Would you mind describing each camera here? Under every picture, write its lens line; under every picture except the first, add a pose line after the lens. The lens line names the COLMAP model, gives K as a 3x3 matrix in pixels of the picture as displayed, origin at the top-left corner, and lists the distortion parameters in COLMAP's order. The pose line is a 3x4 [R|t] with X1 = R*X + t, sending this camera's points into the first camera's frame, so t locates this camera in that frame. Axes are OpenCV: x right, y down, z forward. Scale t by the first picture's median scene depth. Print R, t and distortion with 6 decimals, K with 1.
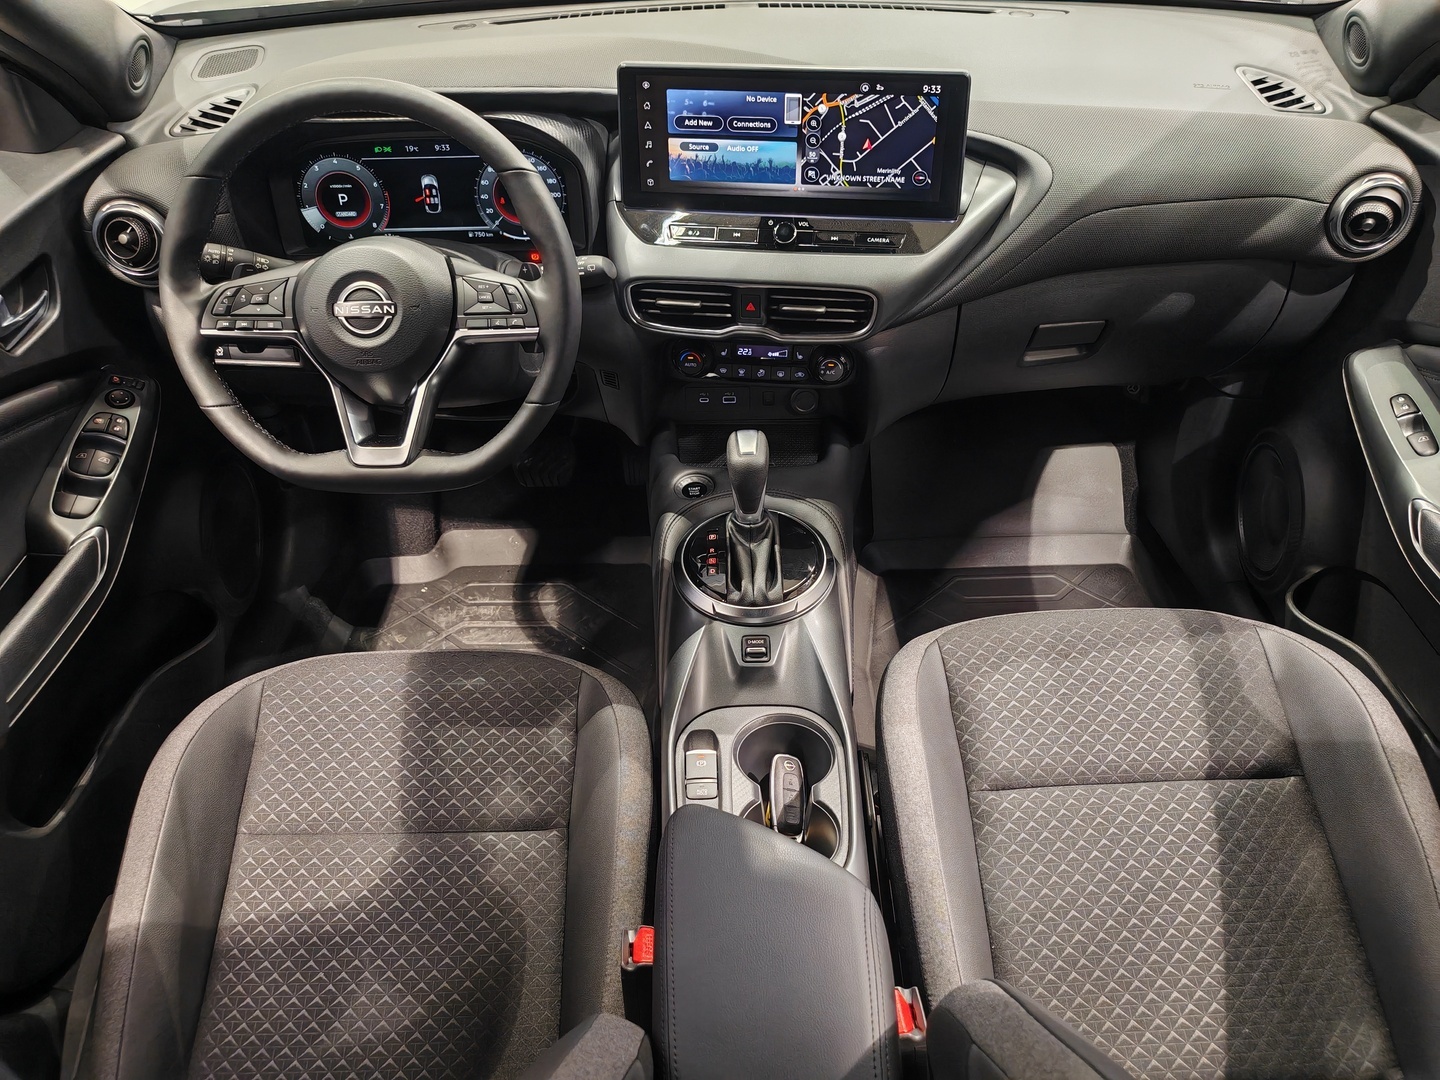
lens RADIAL K [[1097.2, 0, 721.6], [0, 1097.2, 538.8], [0, 0, 1]] dist [0.001630, 0.004529]
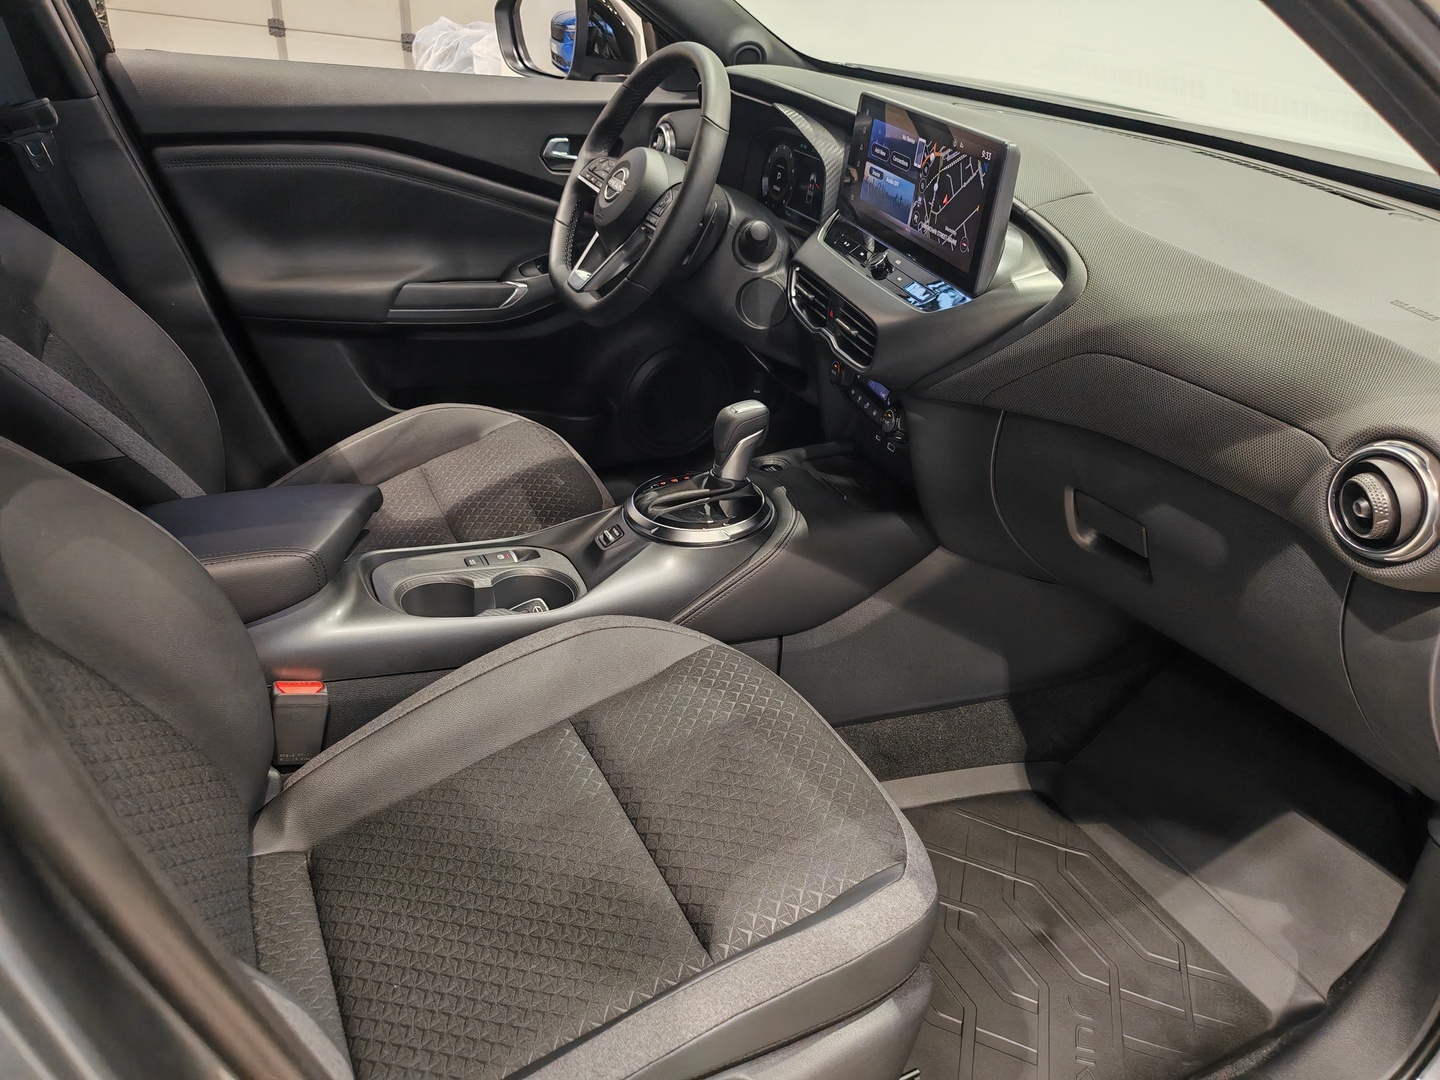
lens RADIAL K [[1097.2, 0, 721.5], [0, 1097.2, 542.0], [0, 0, 1]] dist [0.001630, 0.004529]
pose [[0.420927, 0.481697, -0.768627, 0.972773], [-0.631653, 0.763800, 0.132757, -0.119513], [0.651026, 0.429625, 0.625770, 0.361349]]
